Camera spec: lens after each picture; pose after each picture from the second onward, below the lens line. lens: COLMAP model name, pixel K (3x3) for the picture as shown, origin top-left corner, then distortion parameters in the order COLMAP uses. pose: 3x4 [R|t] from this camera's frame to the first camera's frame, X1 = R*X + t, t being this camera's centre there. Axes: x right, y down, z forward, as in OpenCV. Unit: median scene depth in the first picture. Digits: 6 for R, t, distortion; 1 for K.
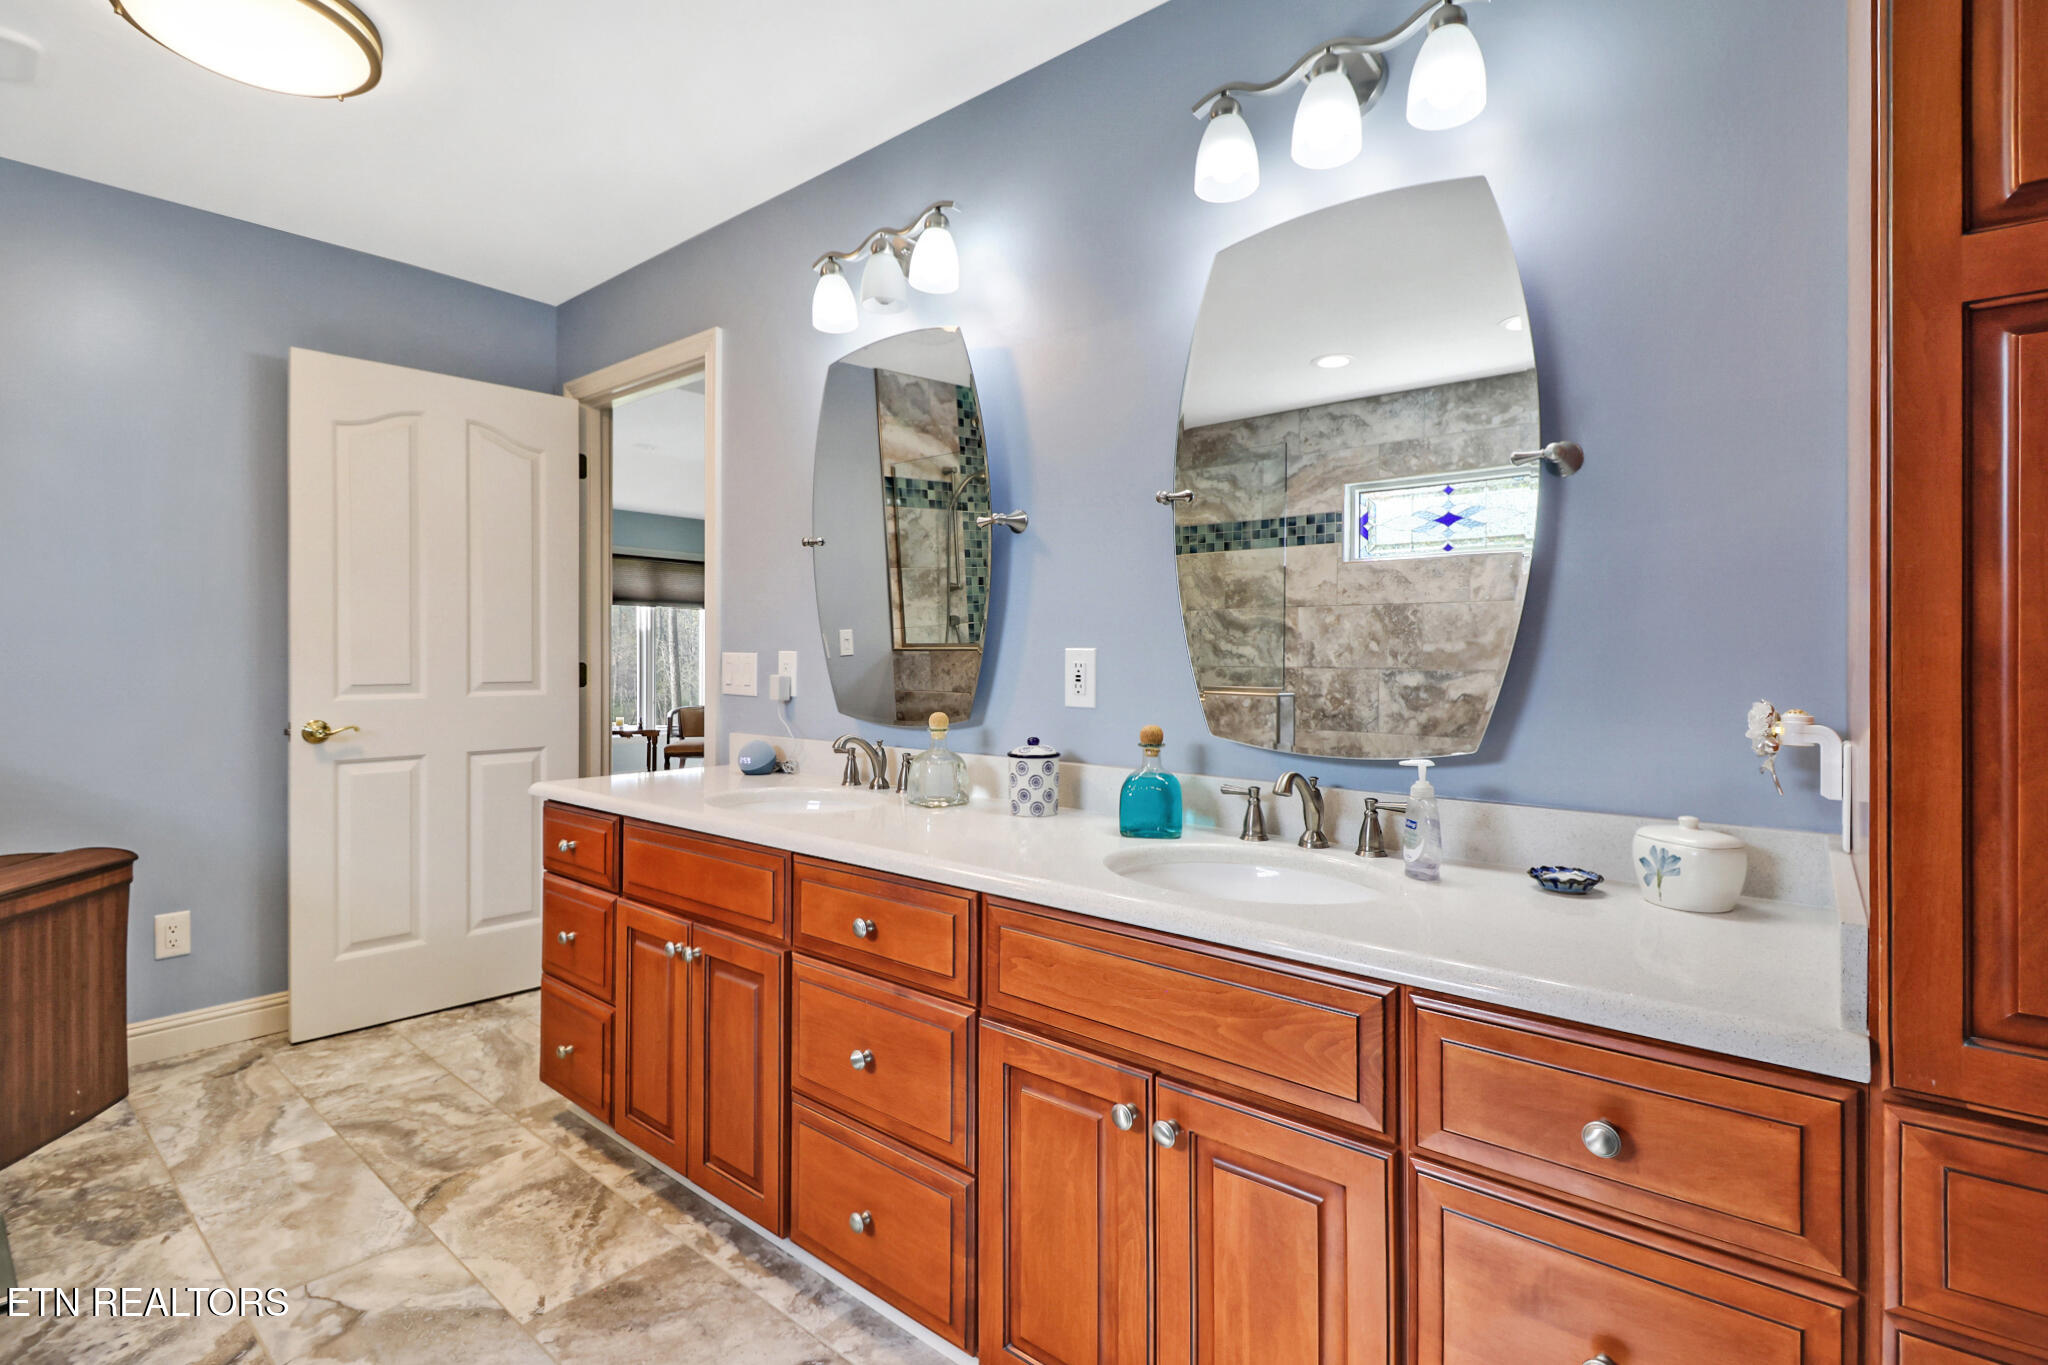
lens RADIAL K [[965.2, 0, 1059.9], [0, 965.2, 639.2], [0, 0, 1]] dist [0.001848, -0.011957]
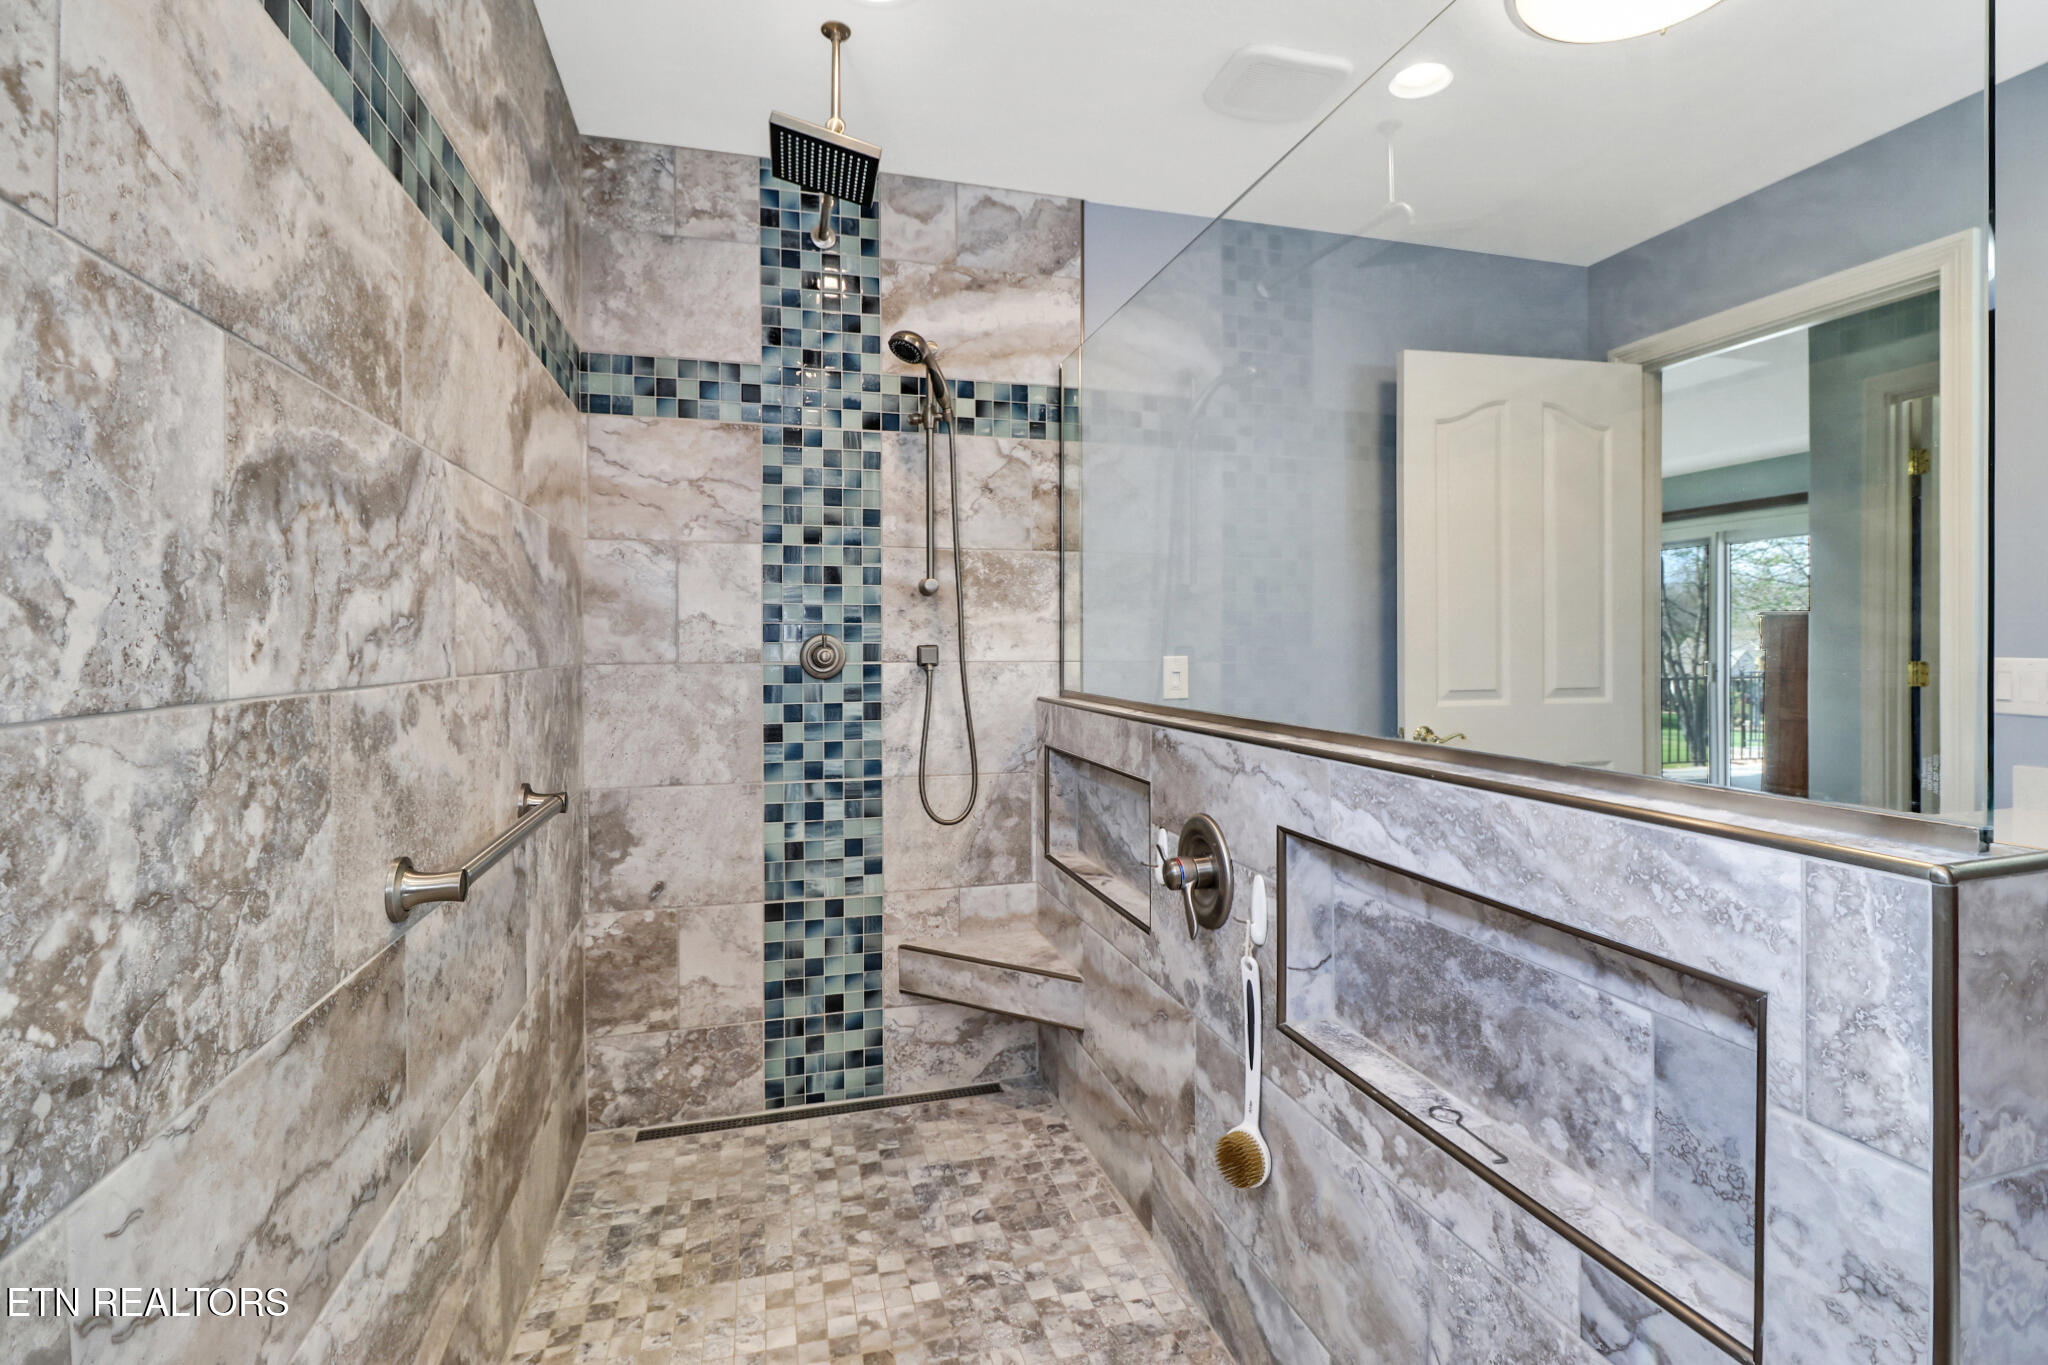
lens RADIAL K [[960.9, 0, 1031.7], [0, 960.9, 651.0], [0, 0, 1]] dist [0.000486, -0.010617]
pose [[0.819590, -0.004465, -0.572933, -0.623228], [0.015954, 0.999760, 0.015032, -0.016072], [0.572728, -0.021460, 0.819464, -0.043773]]
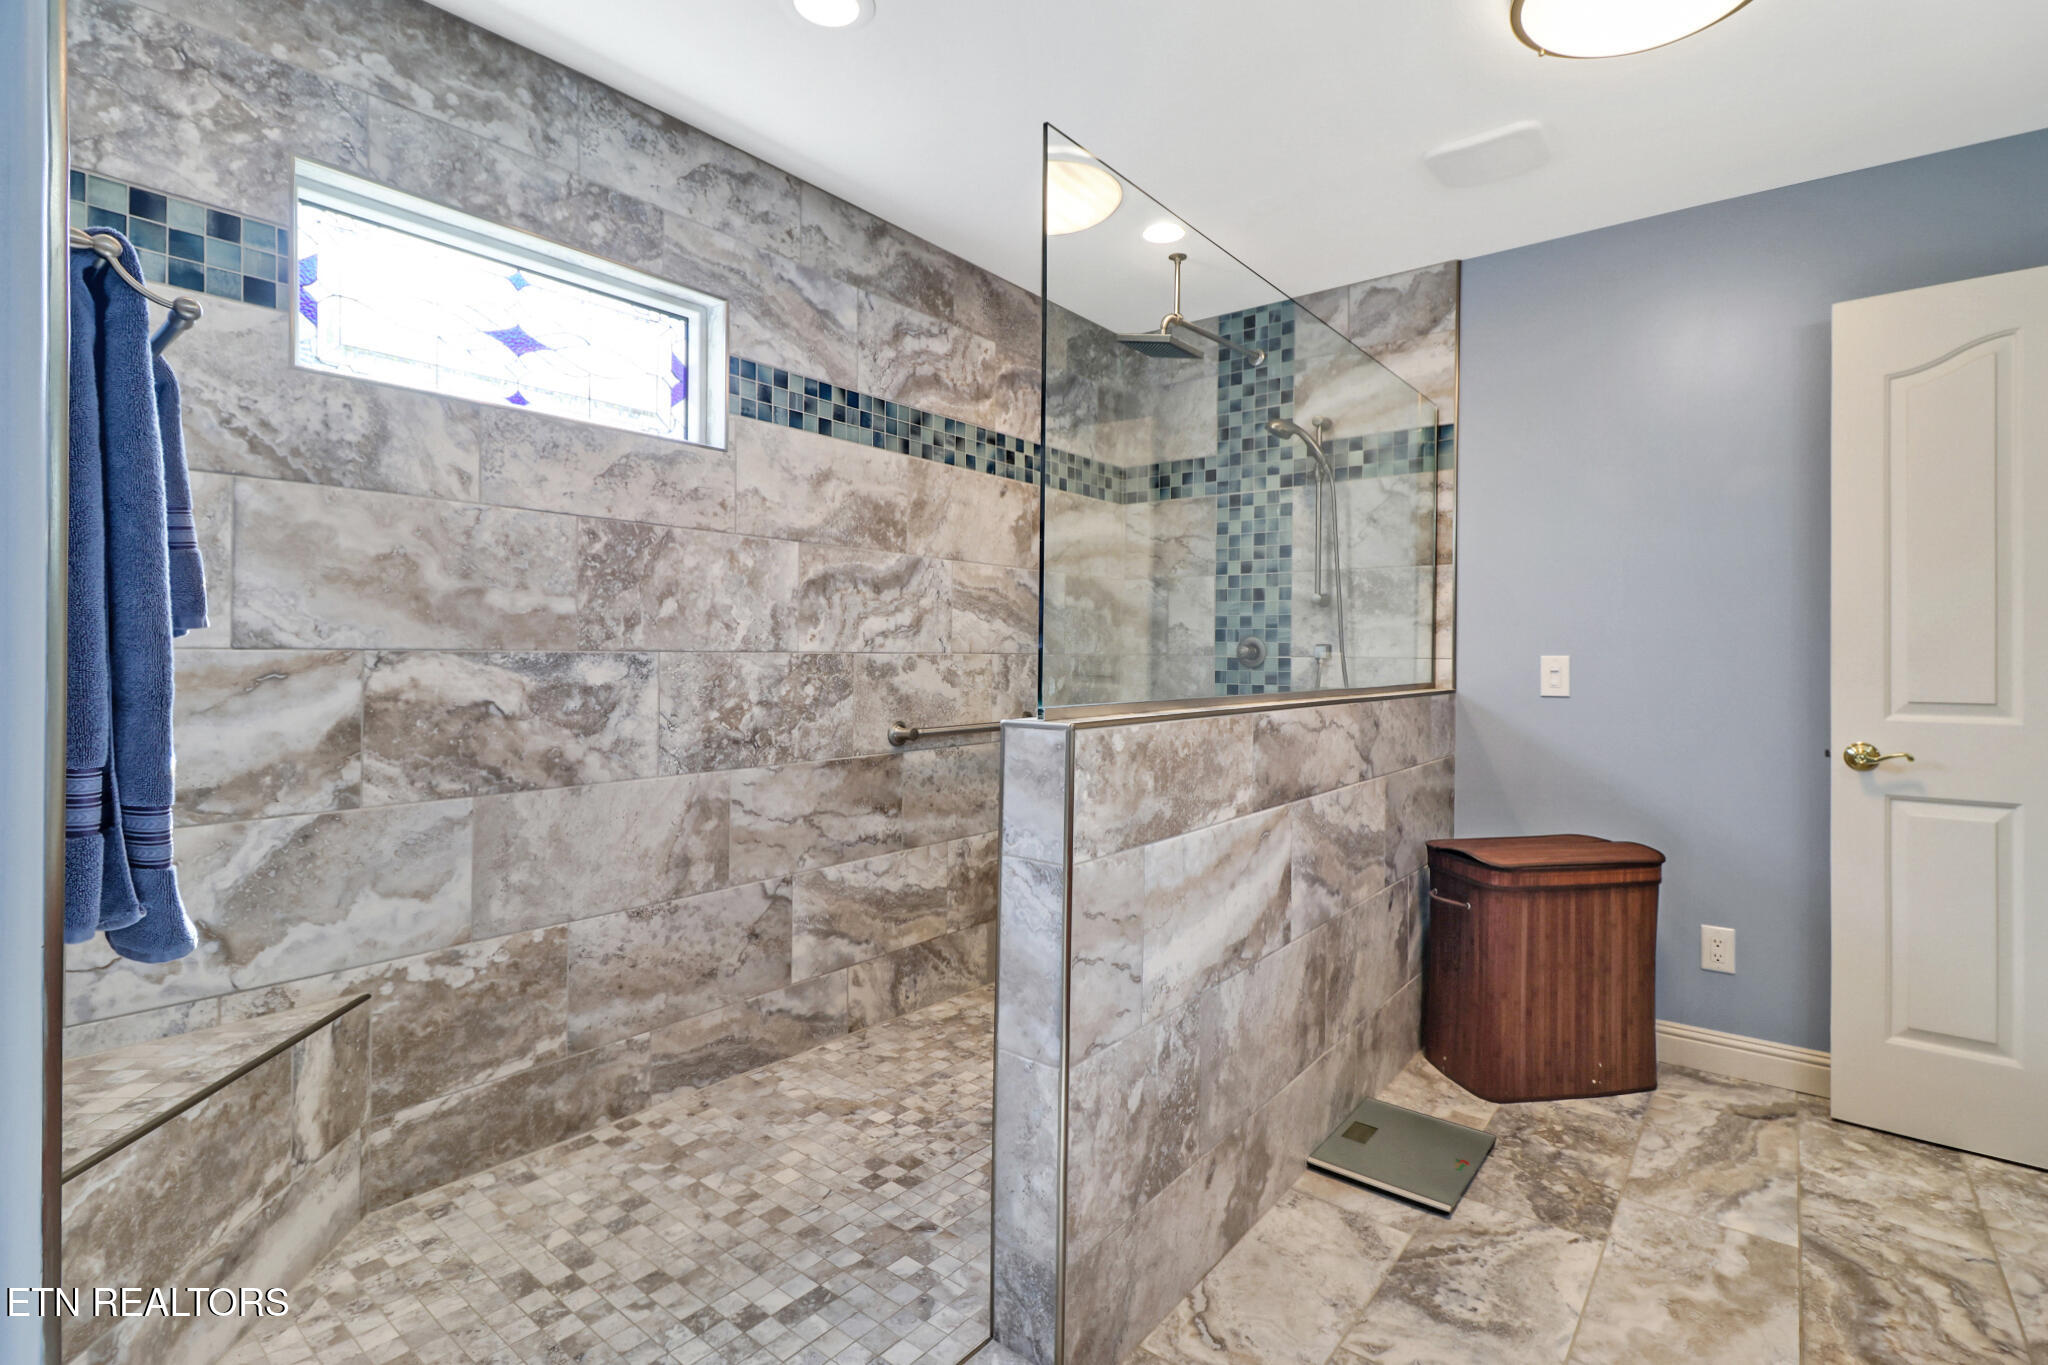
lens RADIAL K [[960.9, 0, 1031.7], [0, 960.9, 651.0], [0, 0, 1]] dist [0.000486, -0.010617]
pose [[0.001975, -0.007987, -0.999966, 0.056670], [0.004878, 0.999956, -0.007977, 0.010032], [0.999986, -0.004862, 0.002014, 0.326879]]
